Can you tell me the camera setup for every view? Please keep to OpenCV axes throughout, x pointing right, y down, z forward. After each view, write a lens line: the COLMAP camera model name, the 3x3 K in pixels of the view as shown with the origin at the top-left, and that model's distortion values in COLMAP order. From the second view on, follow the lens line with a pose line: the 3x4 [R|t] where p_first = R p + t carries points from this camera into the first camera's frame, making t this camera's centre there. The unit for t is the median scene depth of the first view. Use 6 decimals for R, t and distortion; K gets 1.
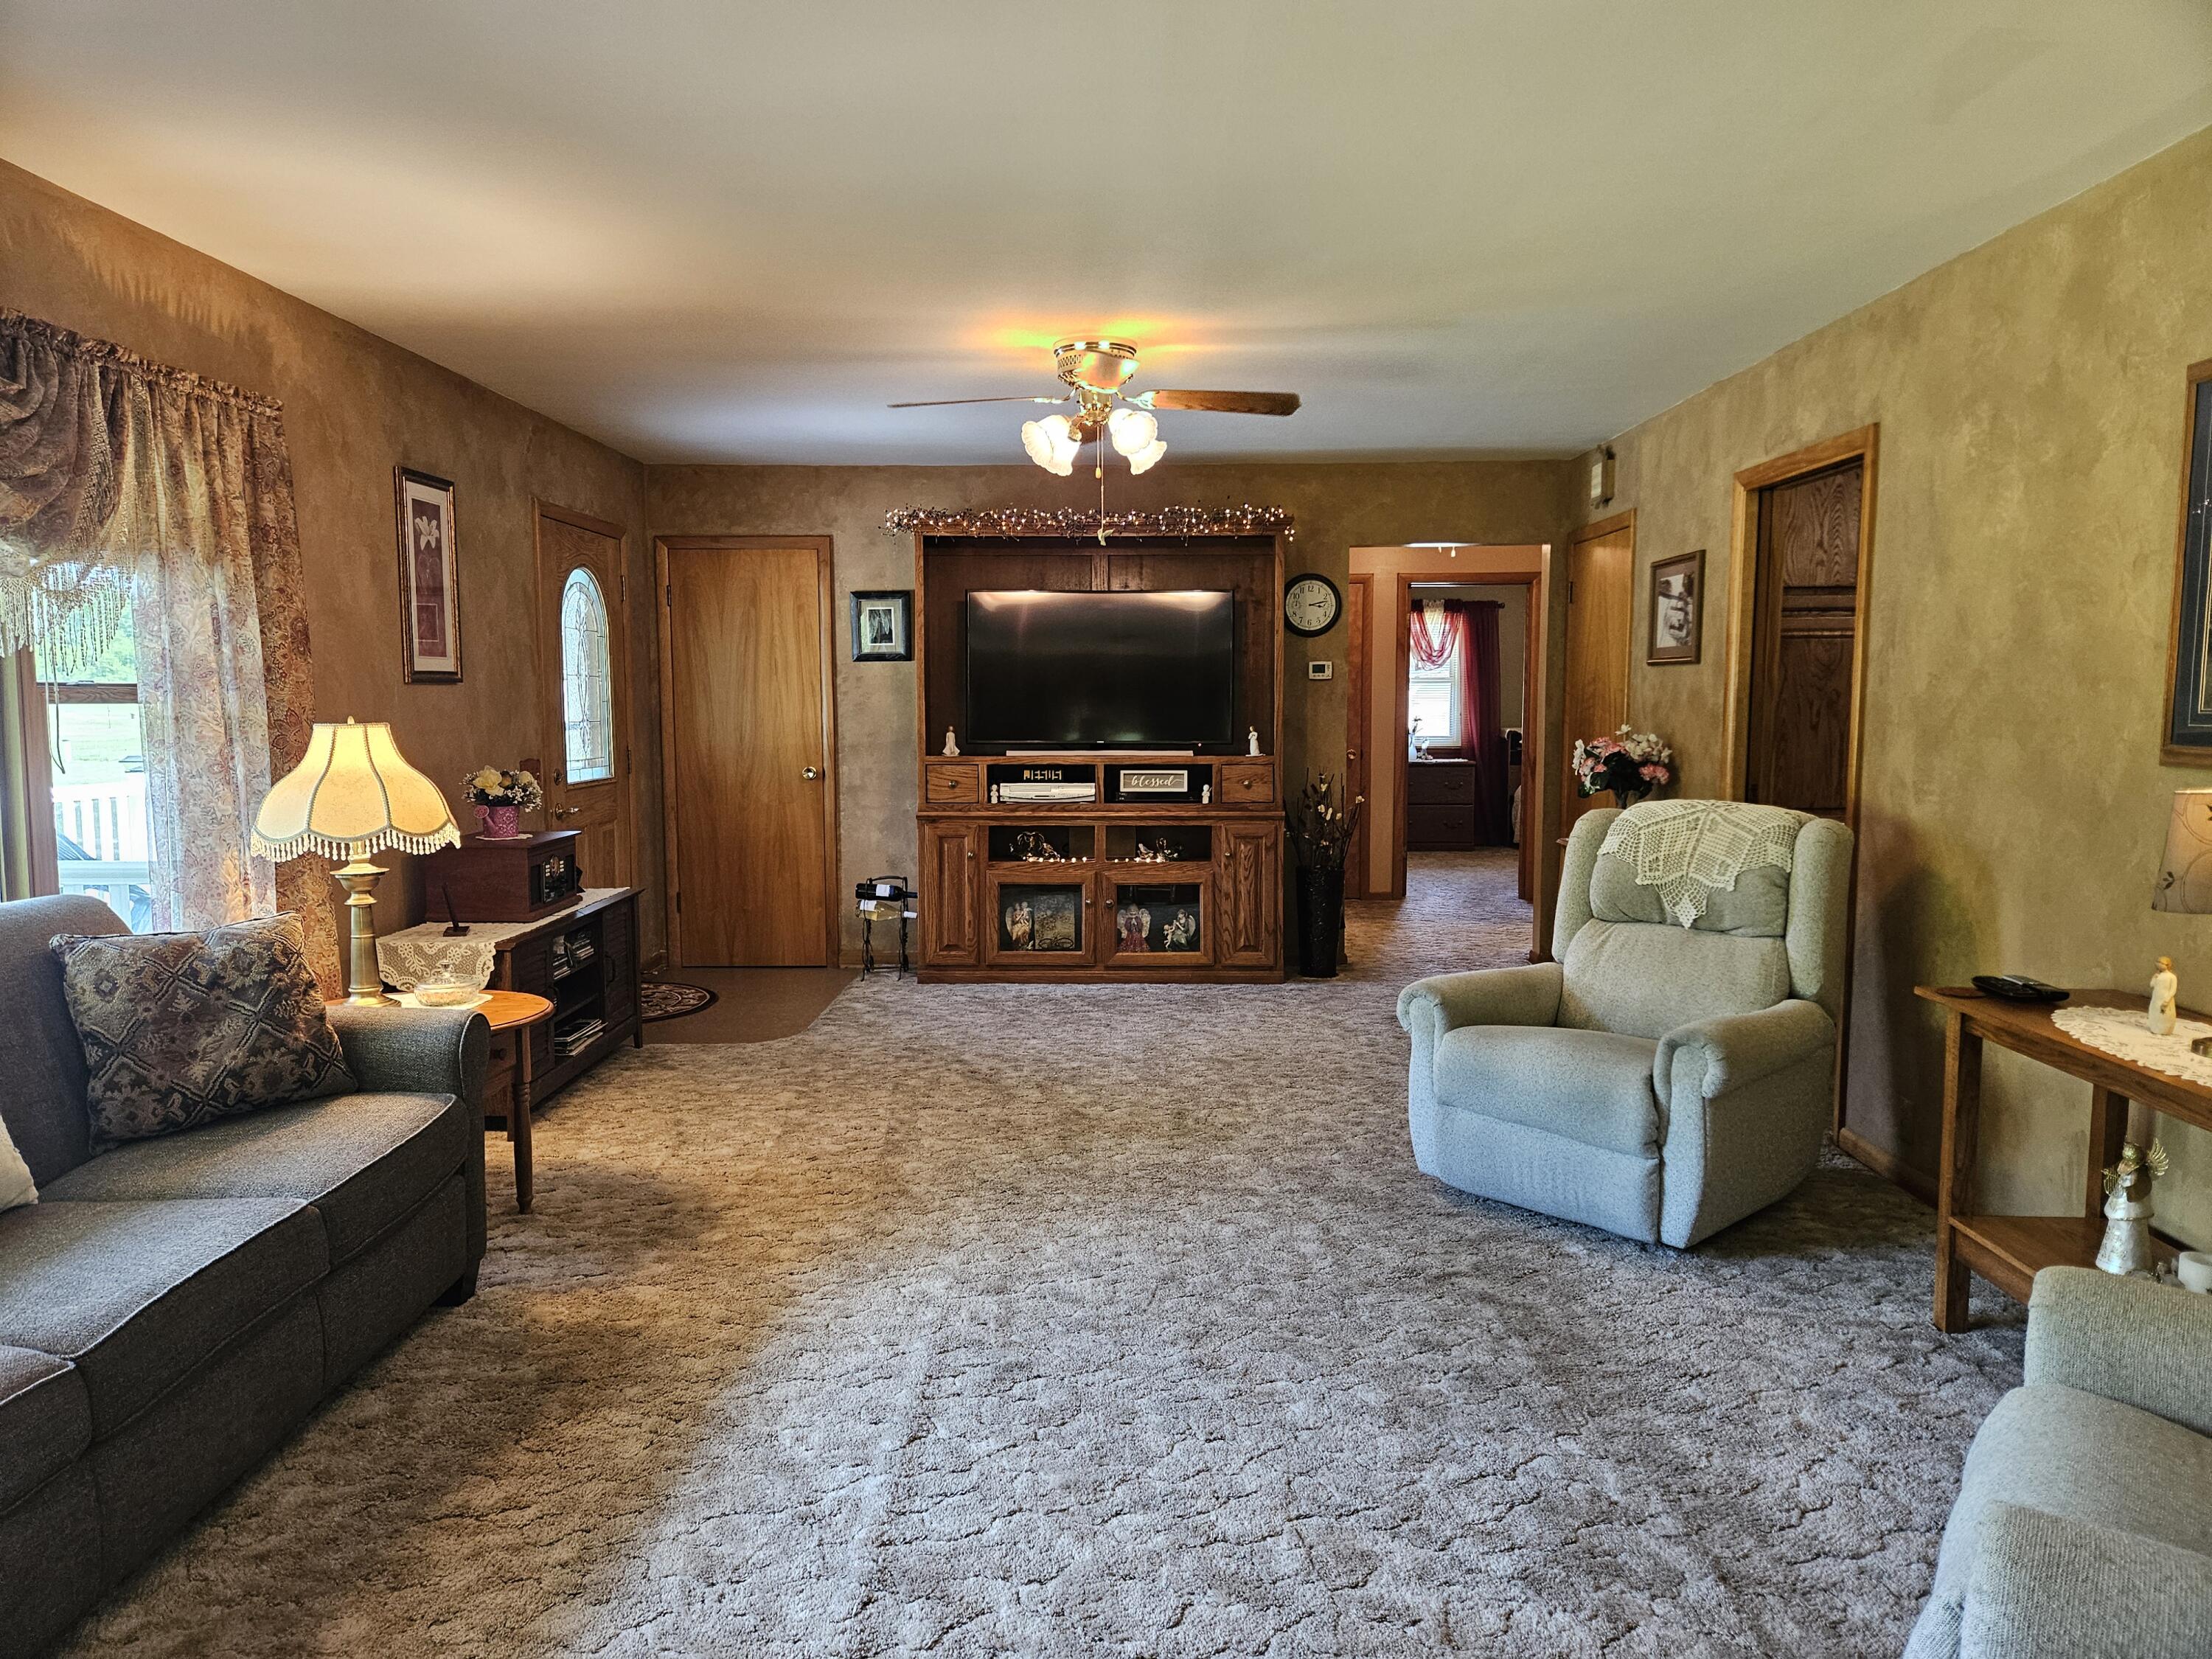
lens RADIAL K [[1468.6, 0, 1098.1], [0, 1468.6, 835.2], [0, 0, 1]] dist [0.074872, -0.065552]
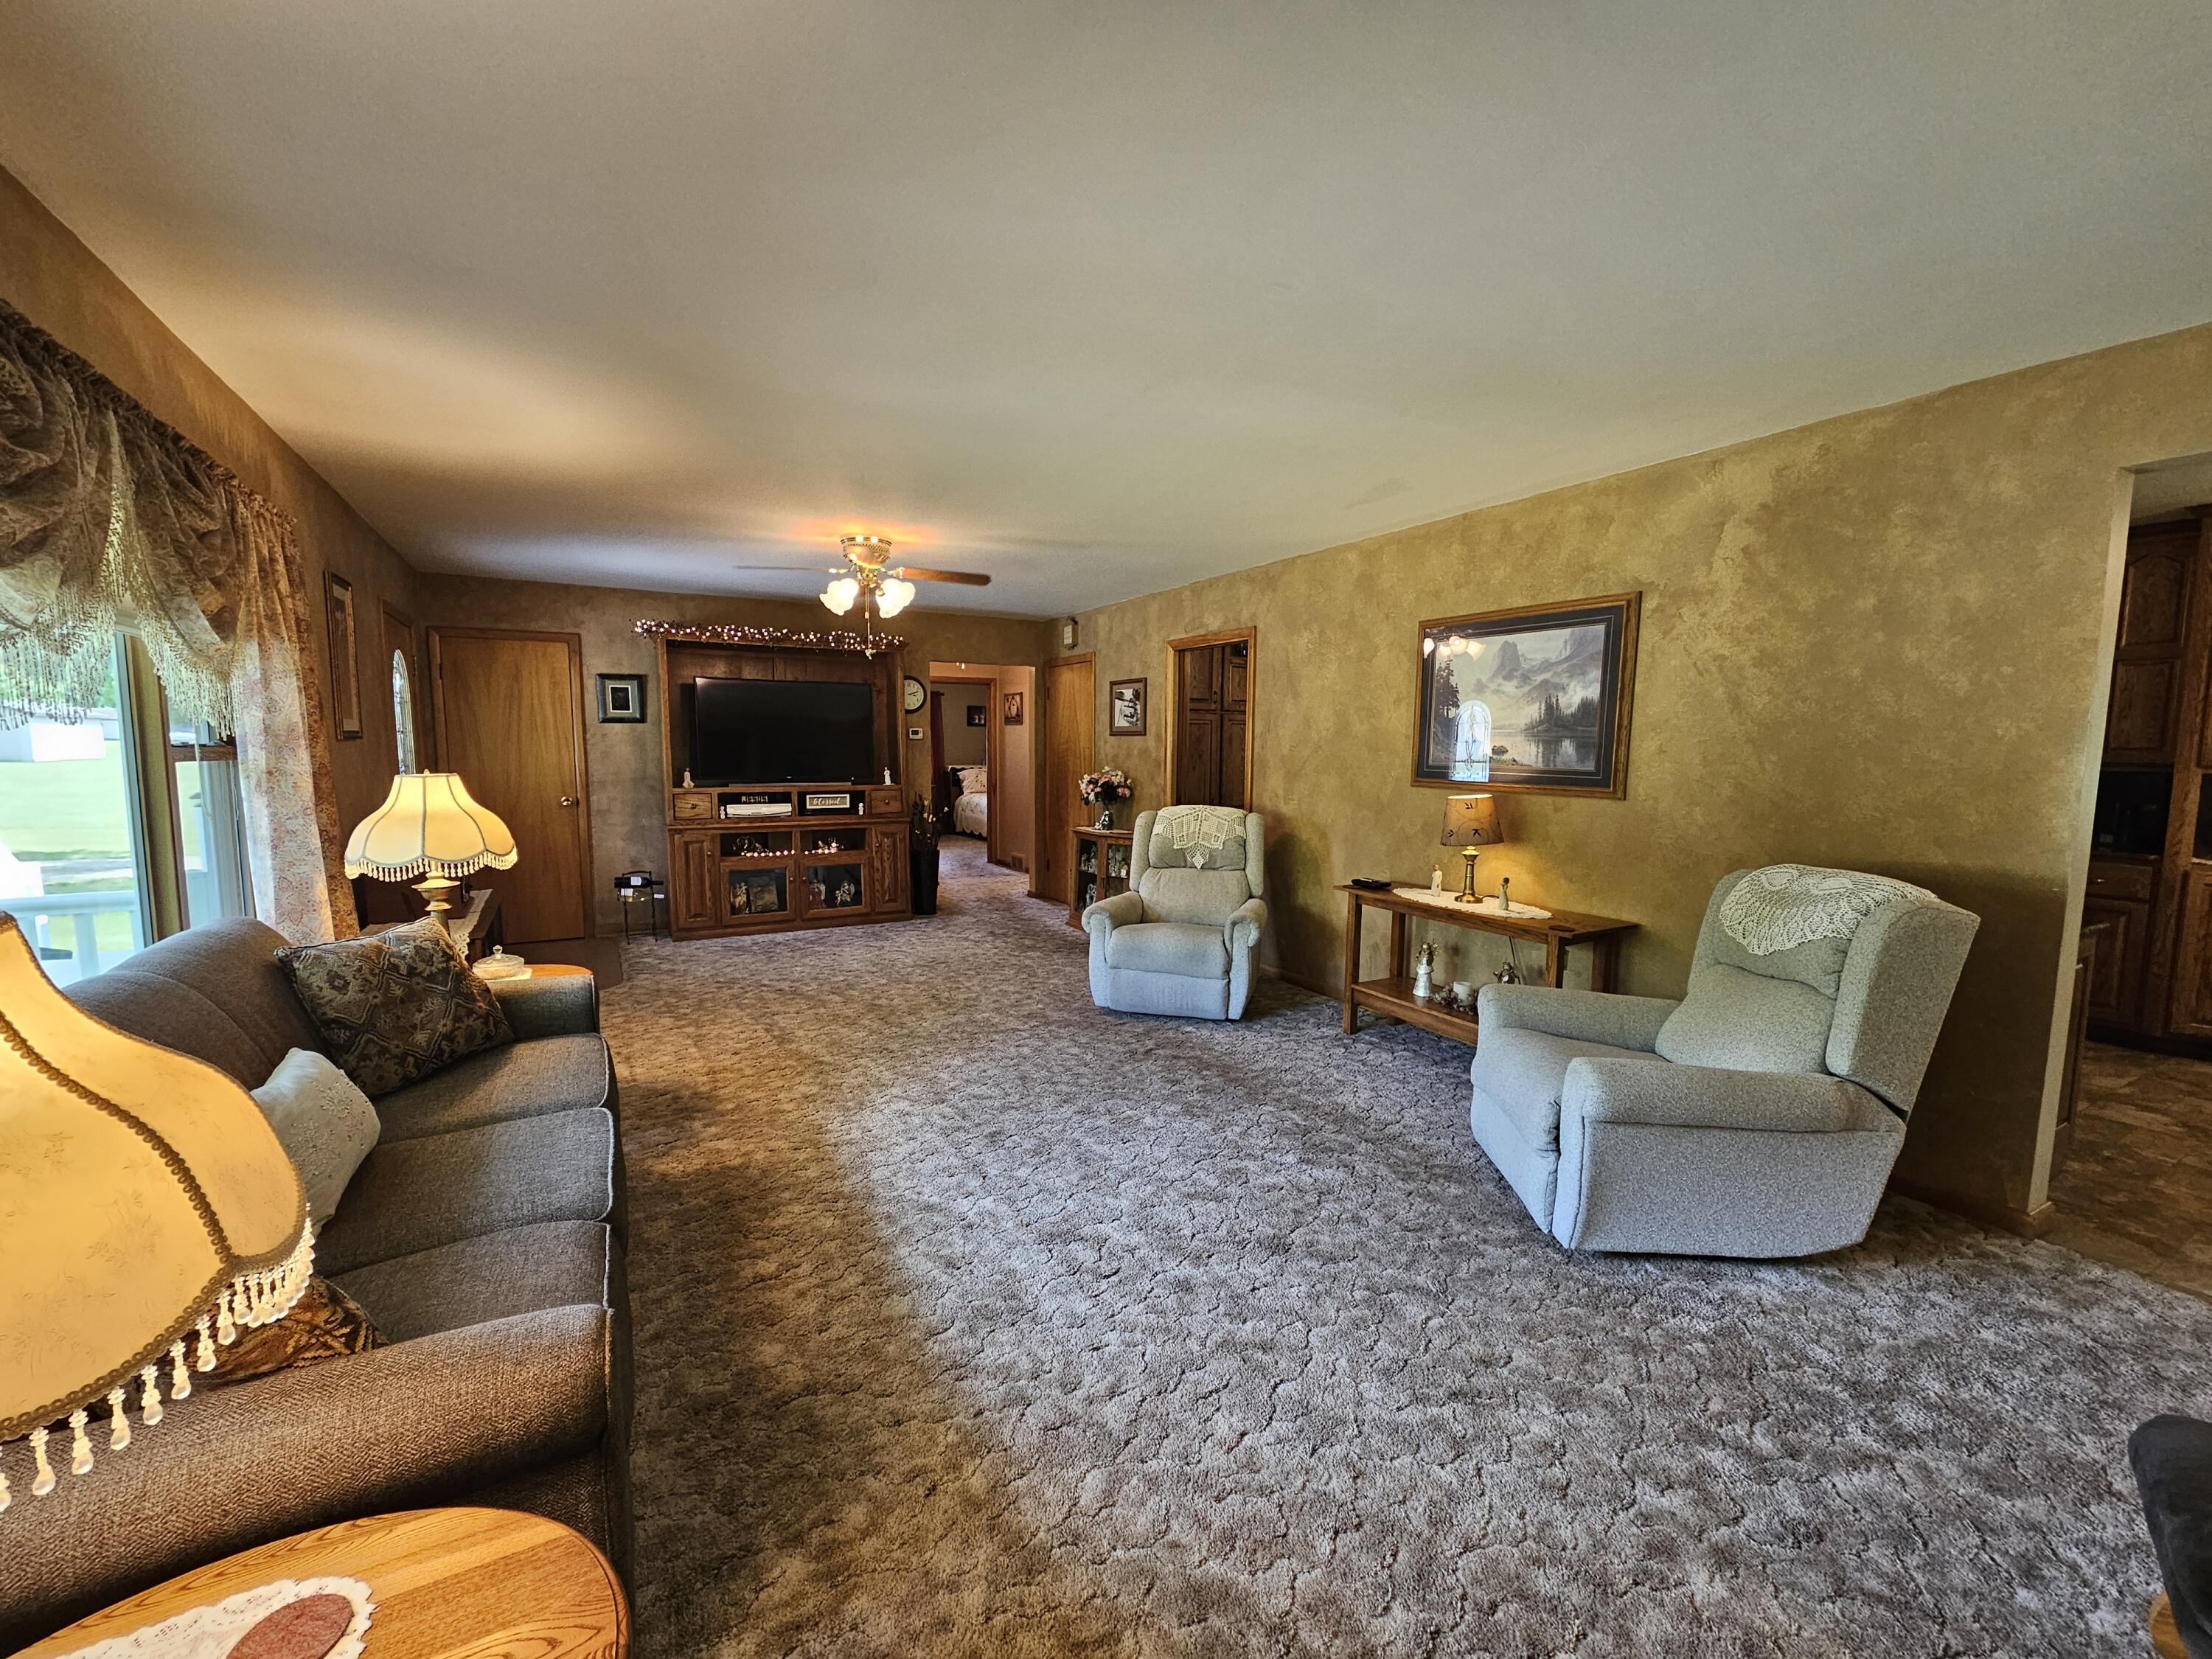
lens RADIAL K [[904.1, 0, 1095.4], [0, 904.1, 842.5], [0, 0, 1]] dist [-0.002314, 0.000328]
pose [[0.863983, -0.046498, 0.501370, -0.331663], [0.038698, 0.998914, 0.025954, -0.010303], [-0.502032, -0.003022, 0.864844, 0.000050]]
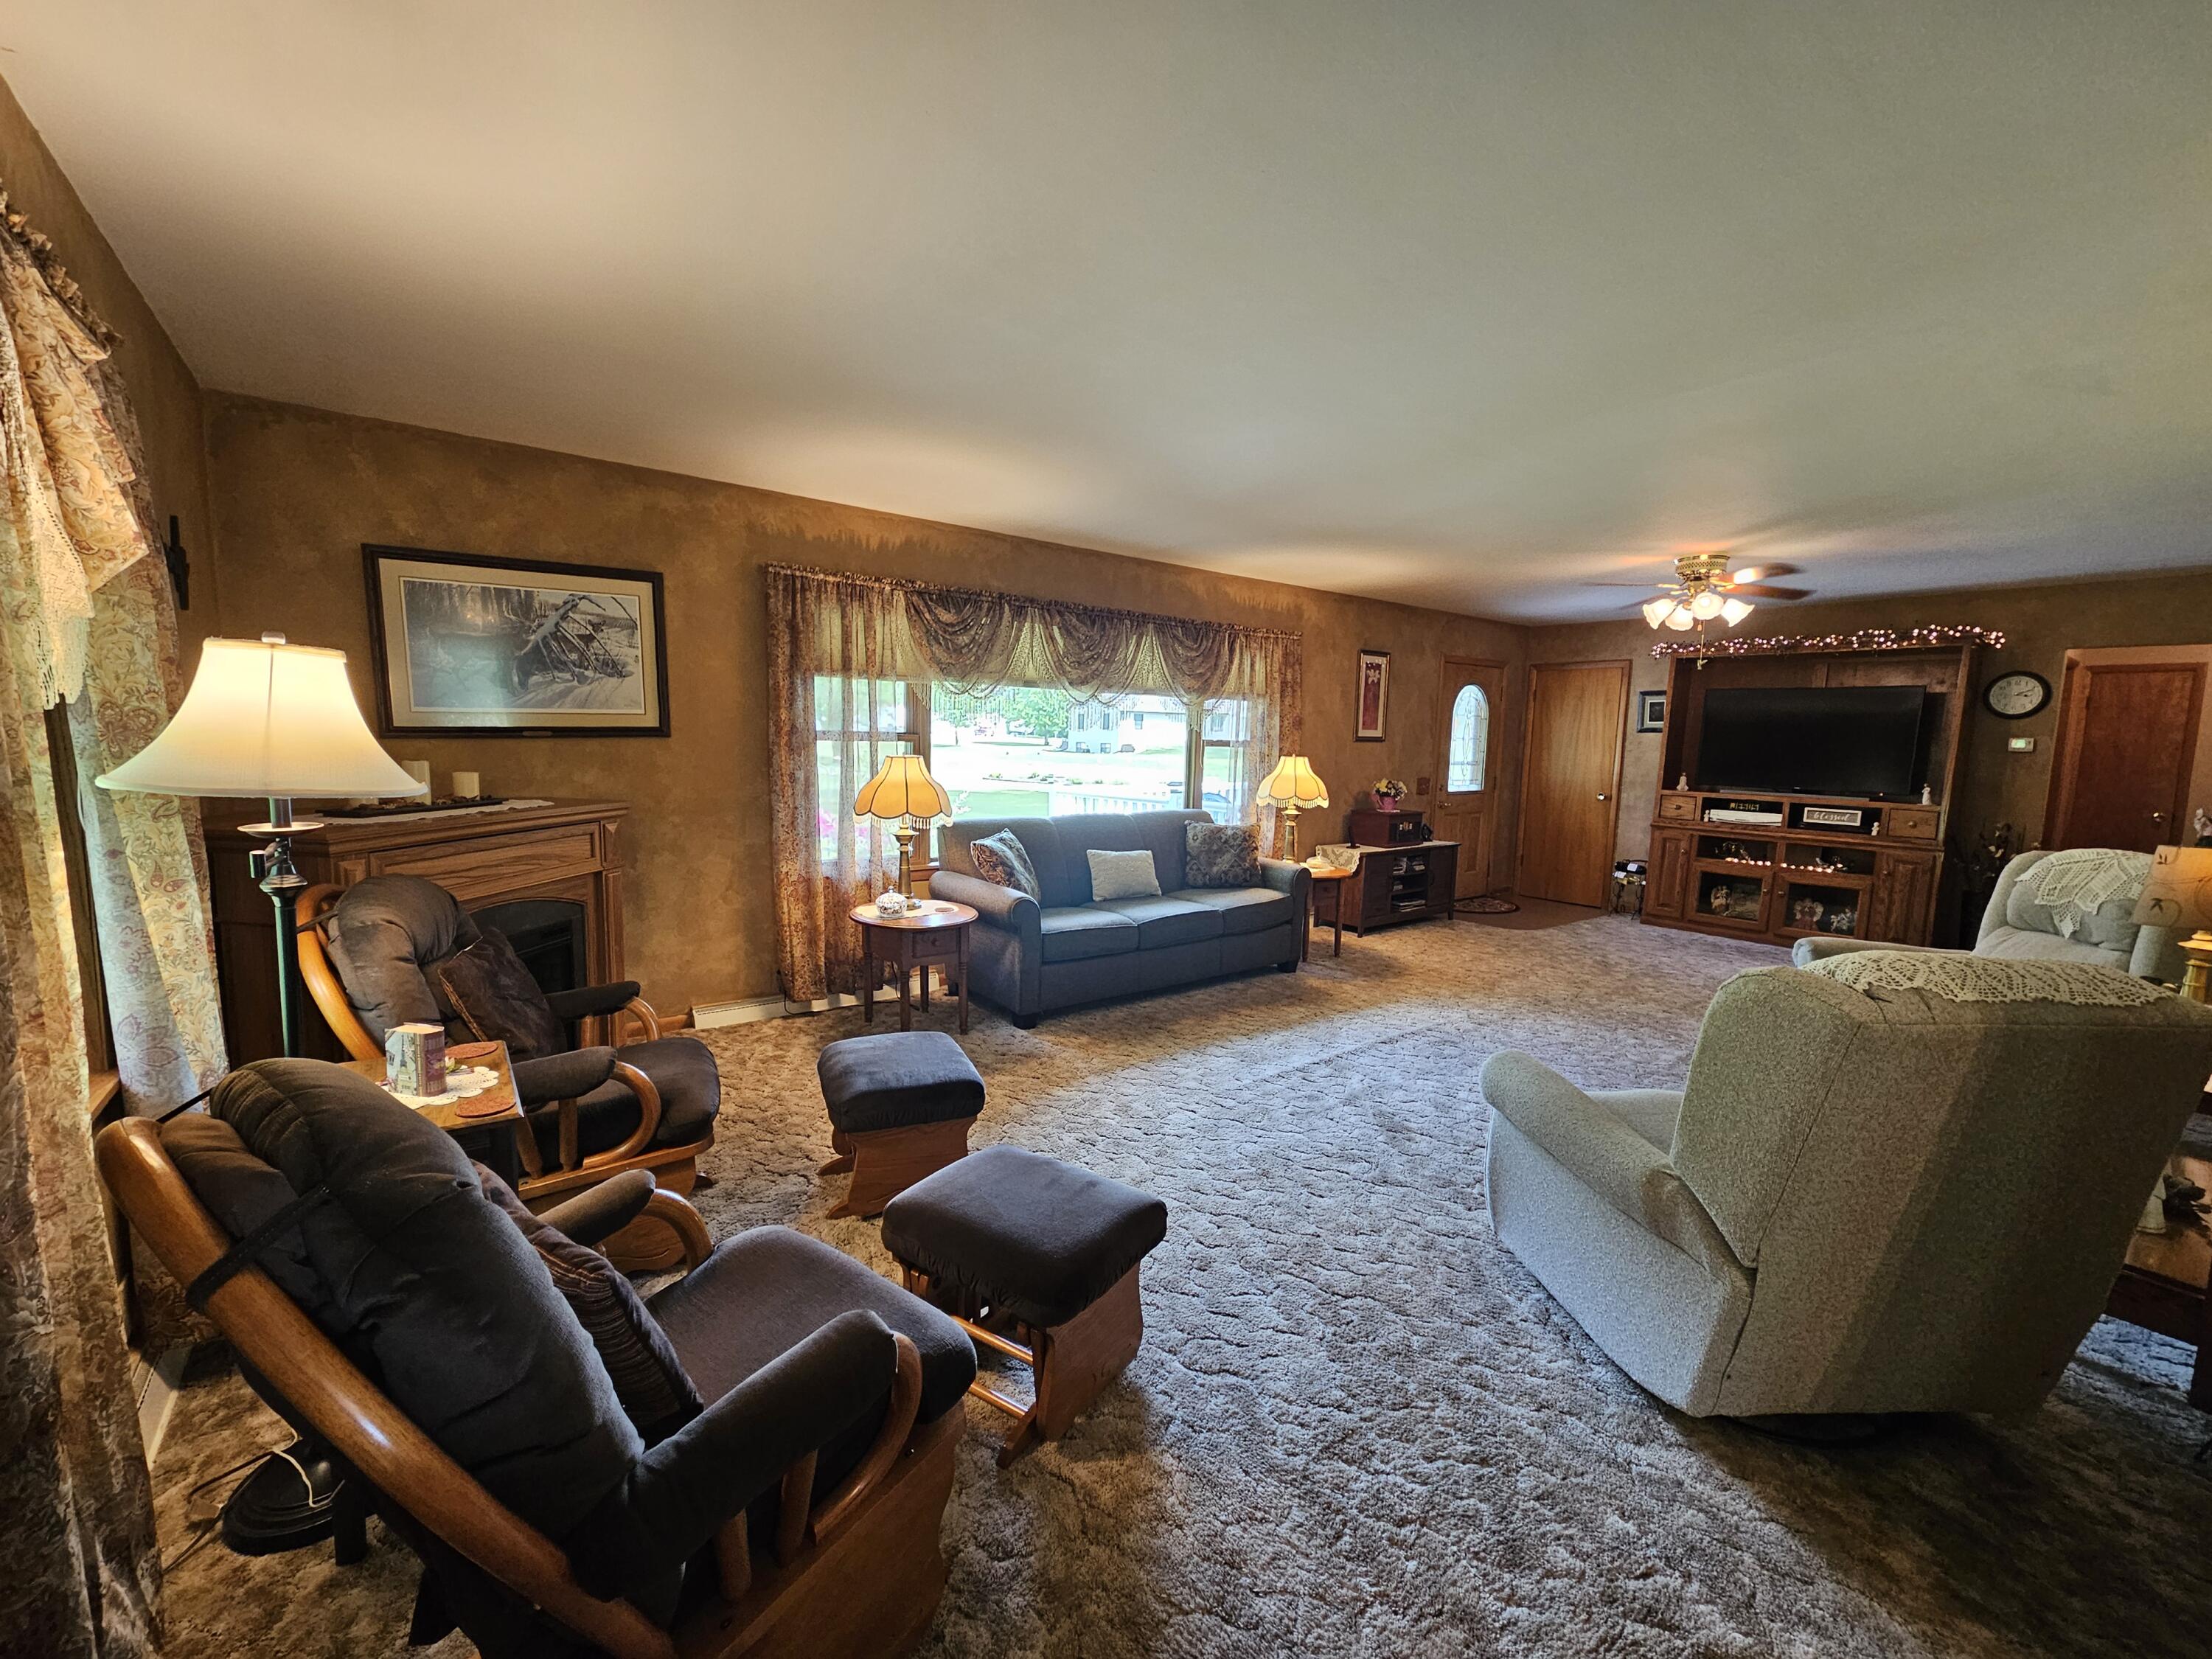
lens RADIAL K [[904.1, 0, 1095.4], [0, 904.1, 842.5], [0, 0, 1]] dist [-0.002314, 0.000328]
pose [[0.620060, 0.109666, -0.776852, 0.460674], [-0.099361, 0.993186, 0.060899, 0.011645], [0.778237, 0.039427, 0.626732, -0.232991]]
